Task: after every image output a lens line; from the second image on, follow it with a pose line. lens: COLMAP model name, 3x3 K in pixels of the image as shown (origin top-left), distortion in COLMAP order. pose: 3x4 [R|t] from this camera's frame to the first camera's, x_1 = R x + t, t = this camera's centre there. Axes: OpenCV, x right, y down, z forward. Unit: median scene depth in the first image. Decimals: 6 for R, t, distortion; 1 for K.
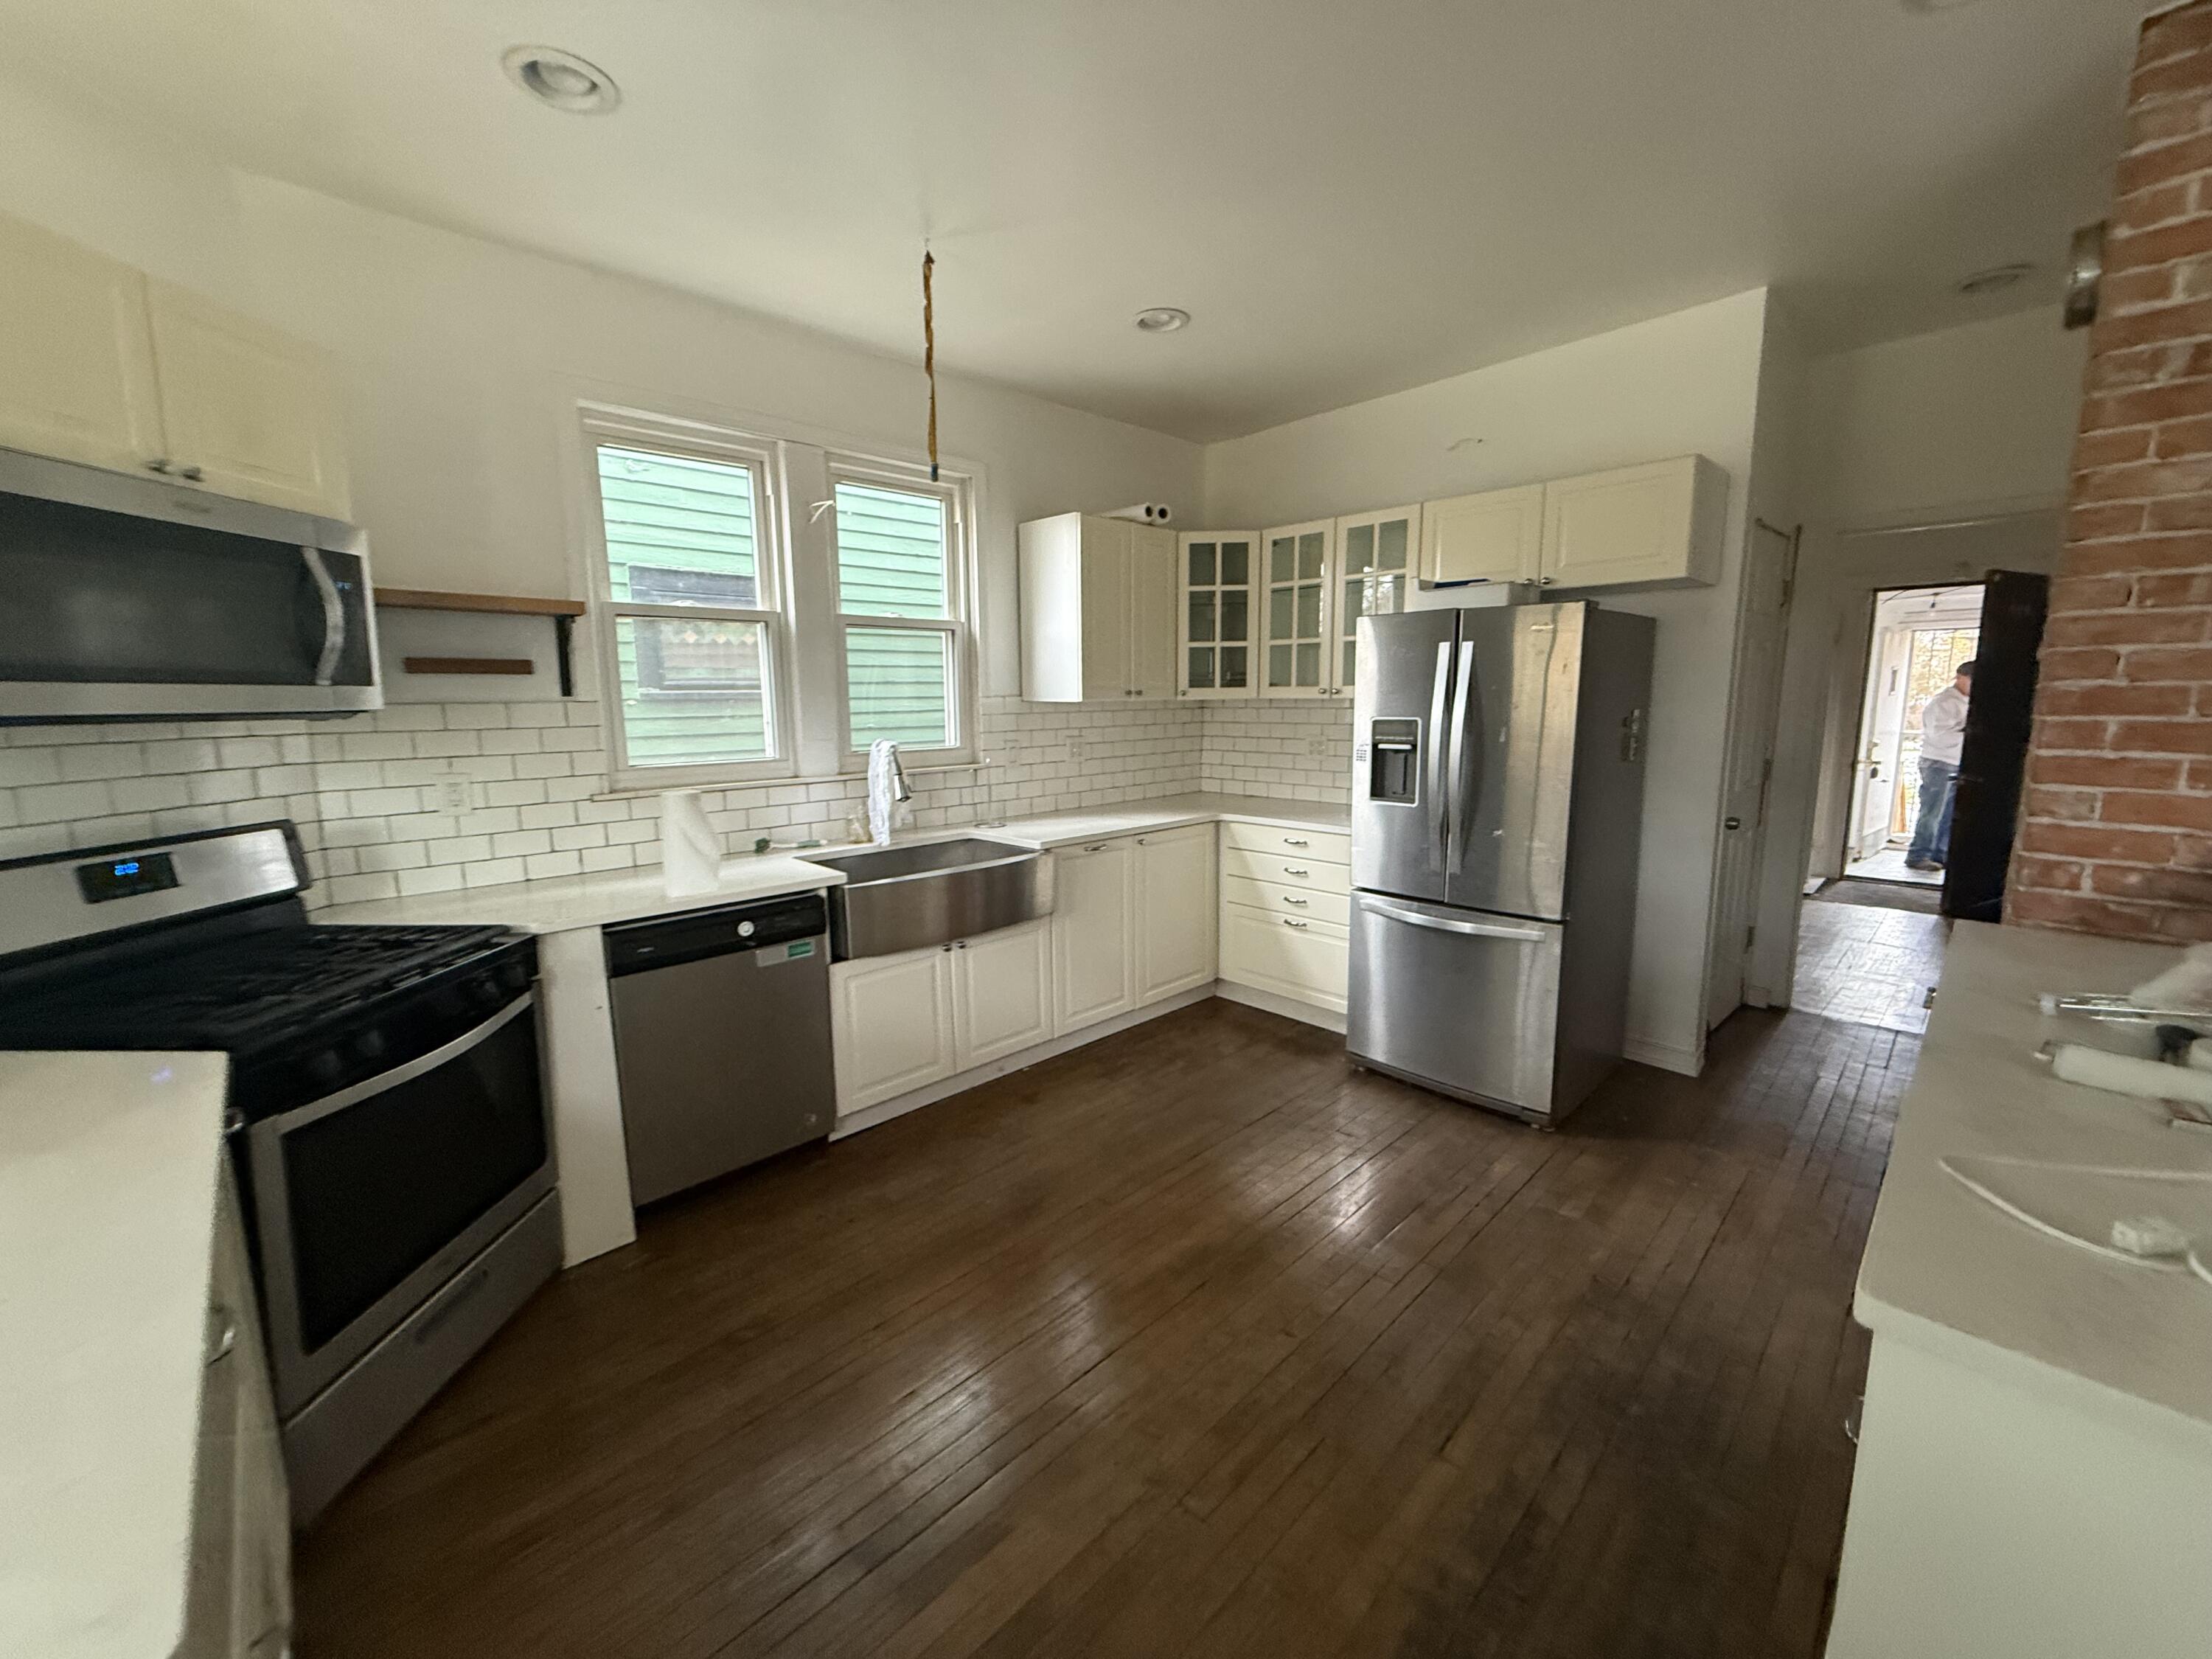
lens RADIAL K [[878.4, 0, 1102.7], [0, 878.4, 825.2], [0, 0, 1]] dist [-0.000833, -0.000029]
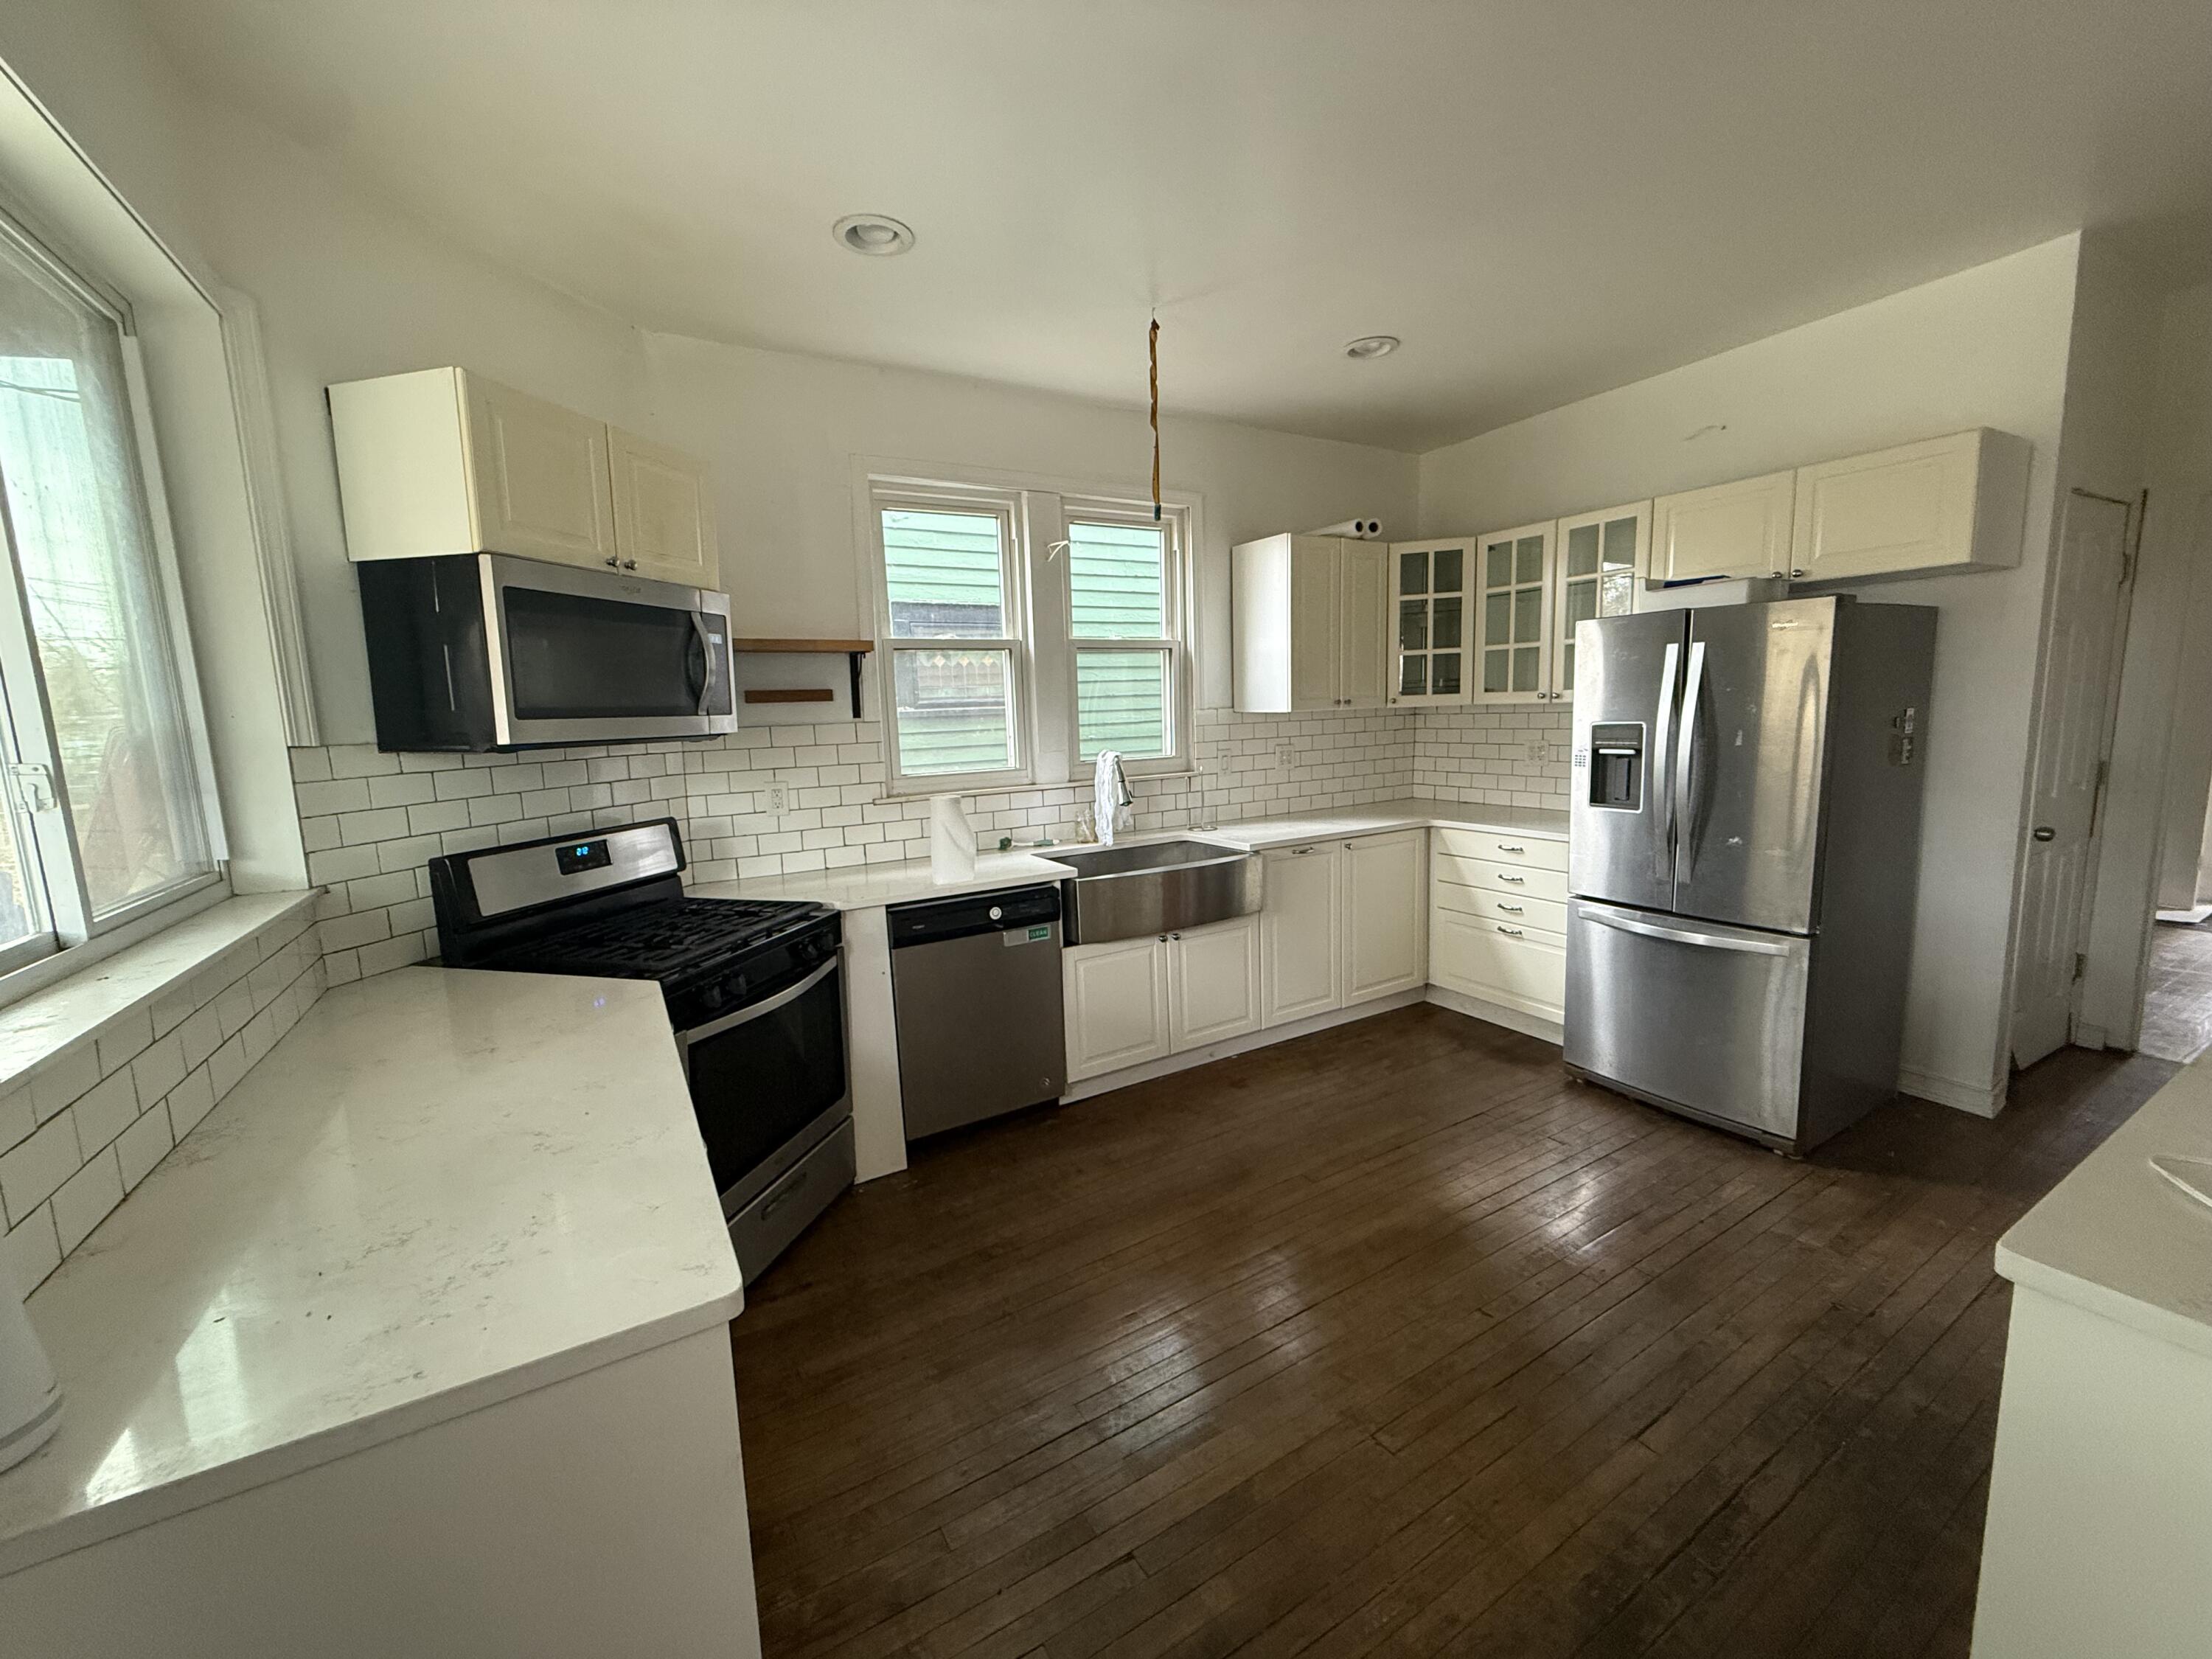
lens RADIAL K [[878.4, 0, 1102.5], [0, 878.4, 823.6], [0, 0, 1]] dist [-0.000833, -0.000029]
pose [[0.971831, 0.007951, -0.235544, 0.007402], [-0.010424, 0.999903, -0.009256, 0.006805], [0.235447, 0.011450, 0.971820, -0.098839]]
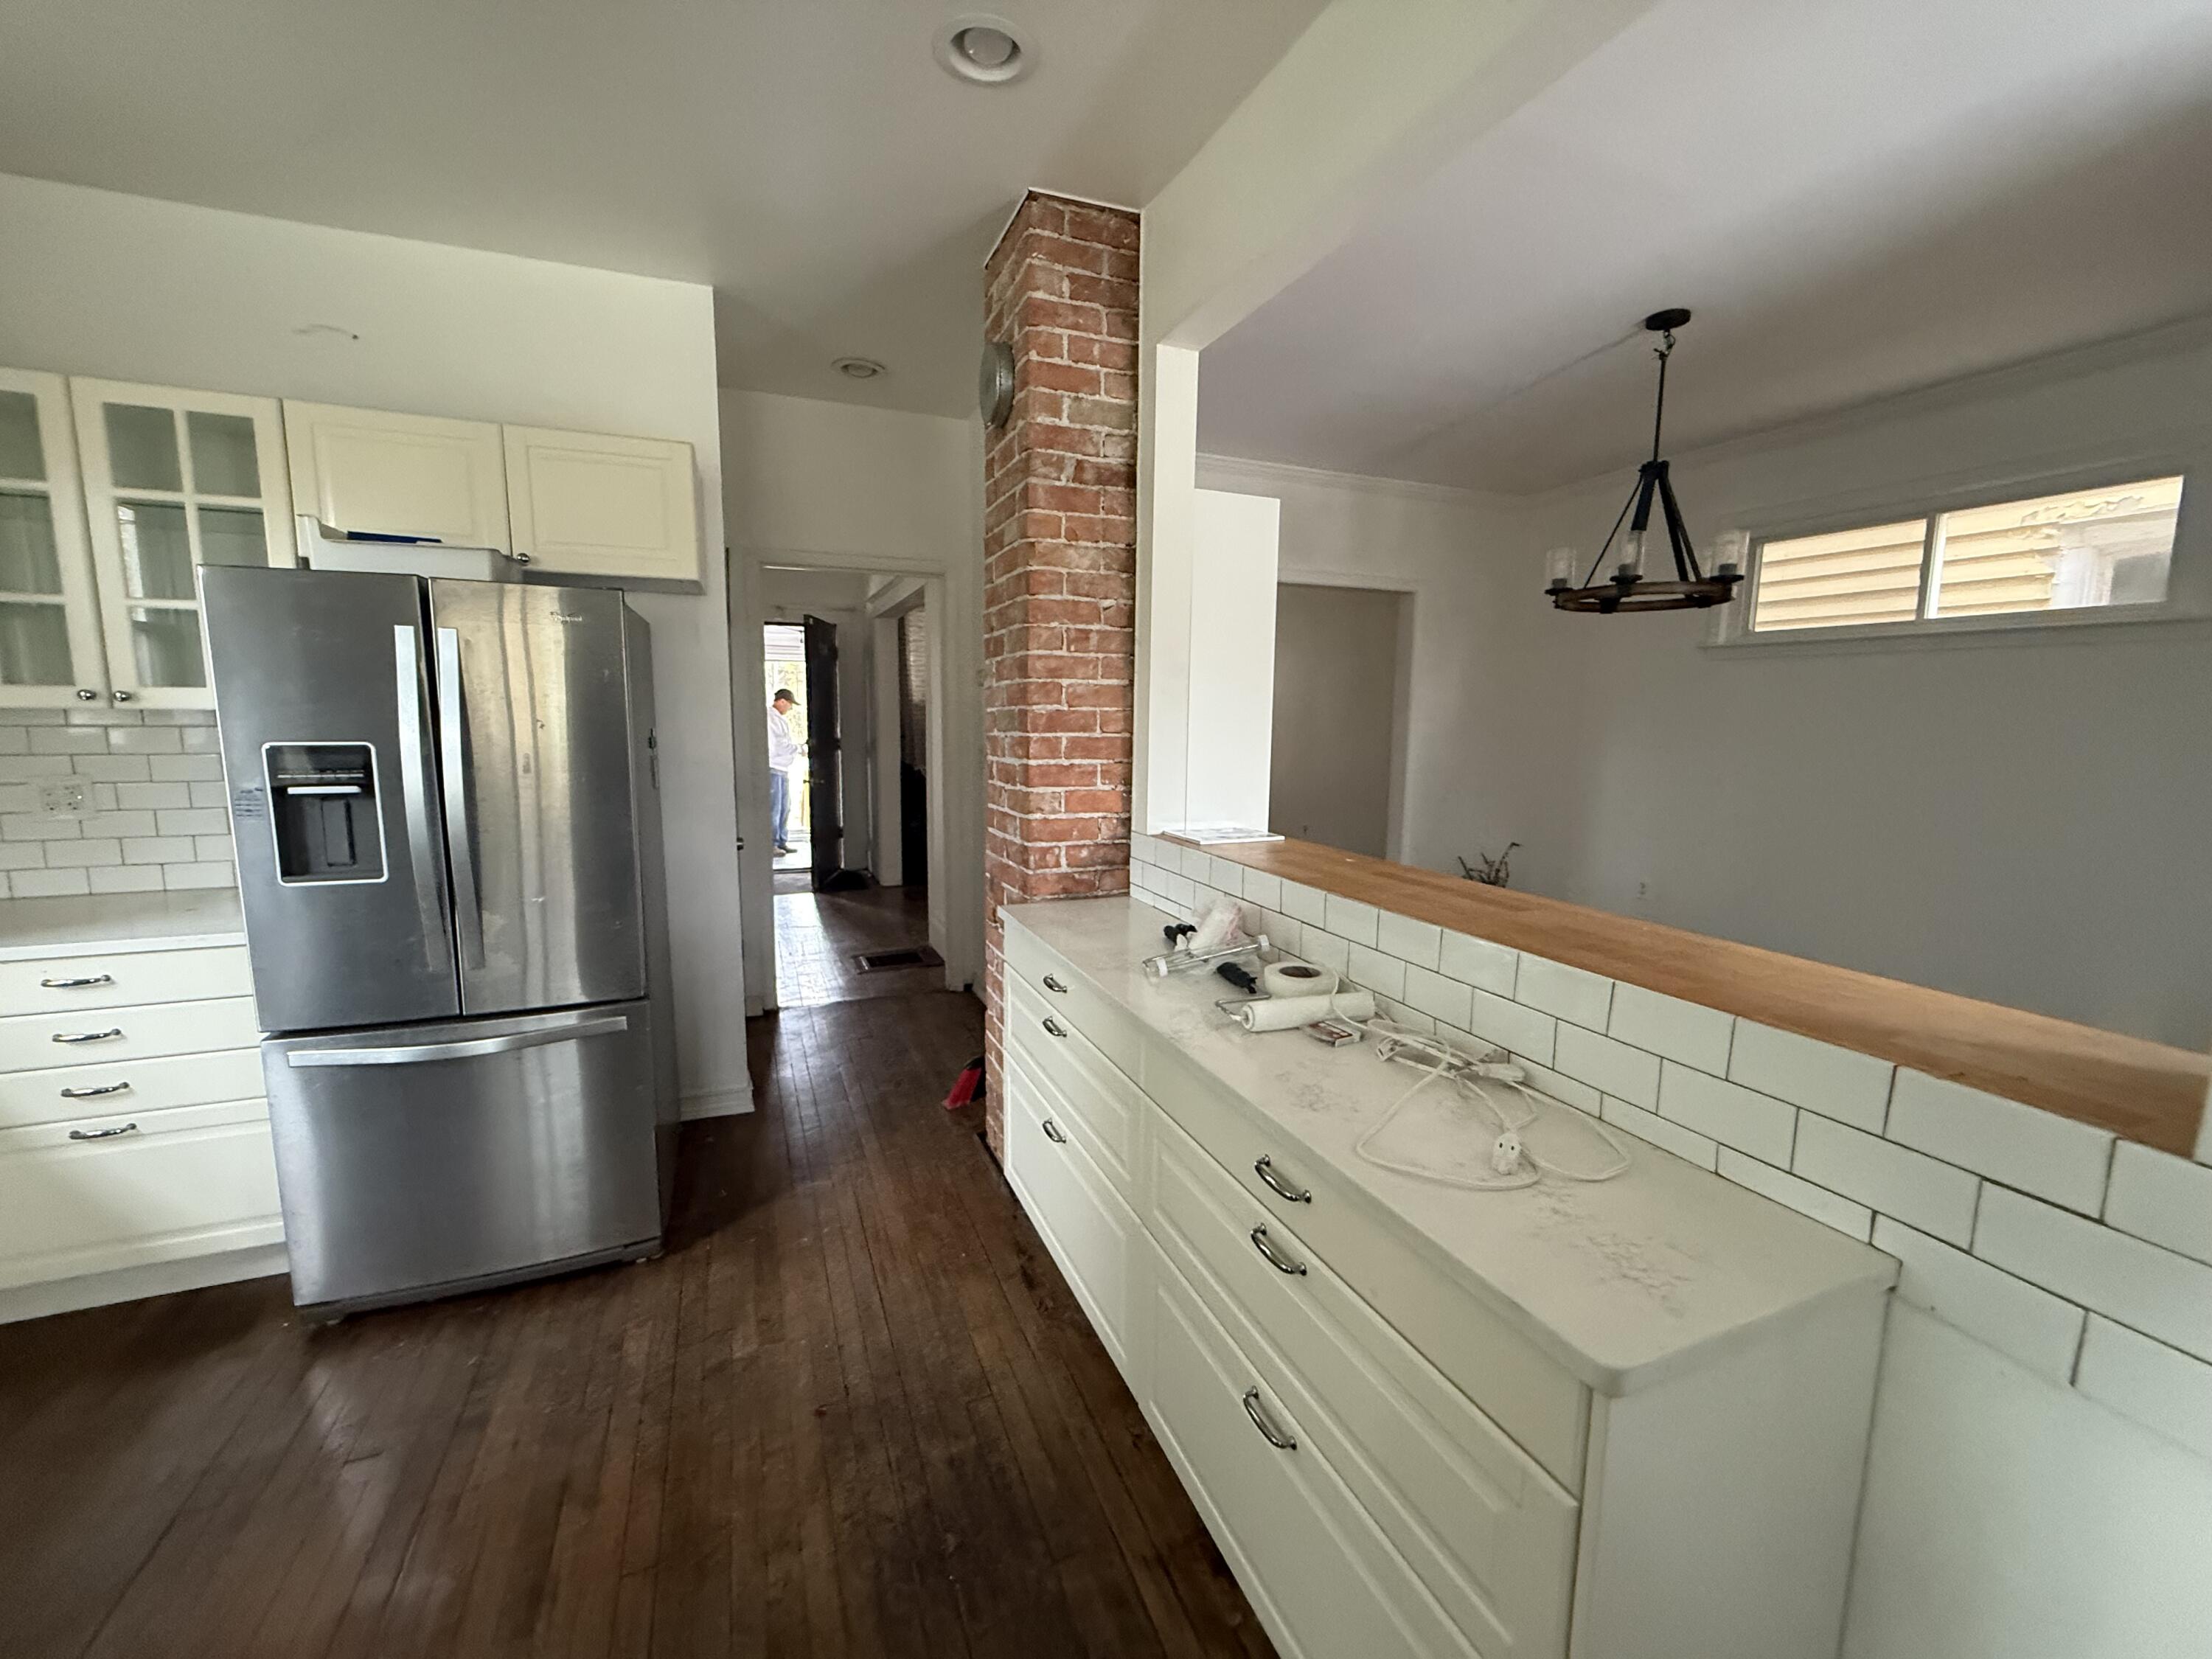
lens RADIAL K [[878.4, 0, 1104.9], [0, 878.4, 826.6], [0, 0, 1]] dist [-0.000833, -0.000029]
pose [[0.368938, -0.108738, 0.923072, -0.037389], [0.121148, 0.990286, 0.068235, -0.046933], [-0.921525, 0.086654, 0.378527, 0.317224]]
